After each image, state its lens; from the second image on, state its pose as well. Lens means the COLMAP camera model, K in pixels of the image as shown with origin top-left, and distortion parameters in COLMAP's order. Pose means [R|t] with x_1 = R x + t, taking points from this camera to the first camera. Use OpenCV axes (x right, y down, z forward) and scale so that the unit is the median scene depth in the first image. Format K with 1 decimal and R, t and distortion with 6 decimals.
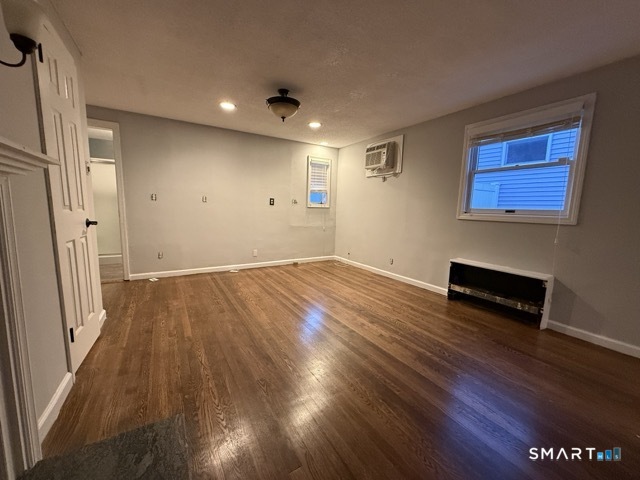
lens RADIAL K [[254.4, 0, 317.2], [0, 254.4, 240.1], [0, 0, 1]] dist [-0.000657, -0.000136]
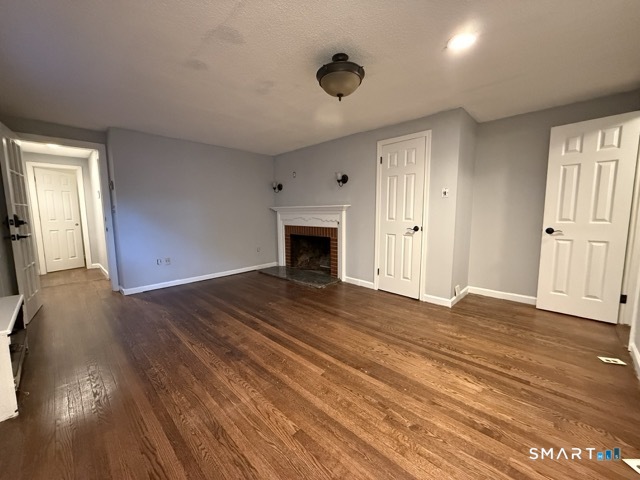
lens RADIAL K [[254.4, 0, 317.2], [0, 254.4, 240.1], [0, 0, 1]] dist [-0.000657, -0.000136]
pose [[-0.966575, 0.008193, -0.256254, 0.089115], [-0.050133, 0.974156, 0.220243, -0.180149], [0.251436, 0.225728, -0.941184, 1.323398]]
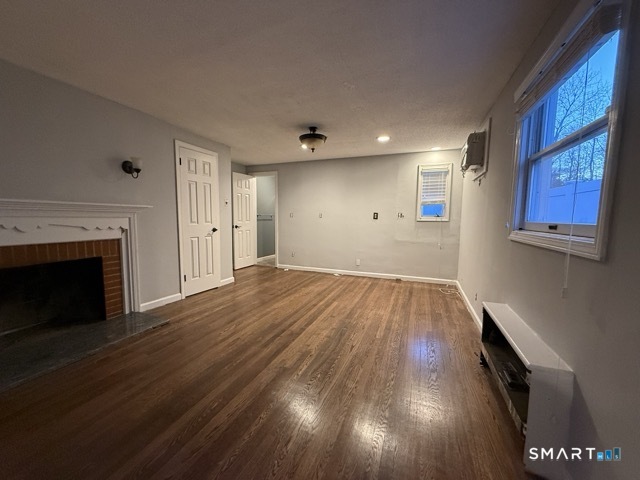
lens RADIAL K [[254.4, 0, 317.2], [0, 254.4, 240.1], [0, 0, 1]] dist [-0.000657, -0.000136]
pose [[0.600931, 0.054581, -0.797435, 0.669242], [-0.096752, 0.995297, -0.004787, -0.029911], [0.793423, 0.080030, 0.603386, 0.234715]]
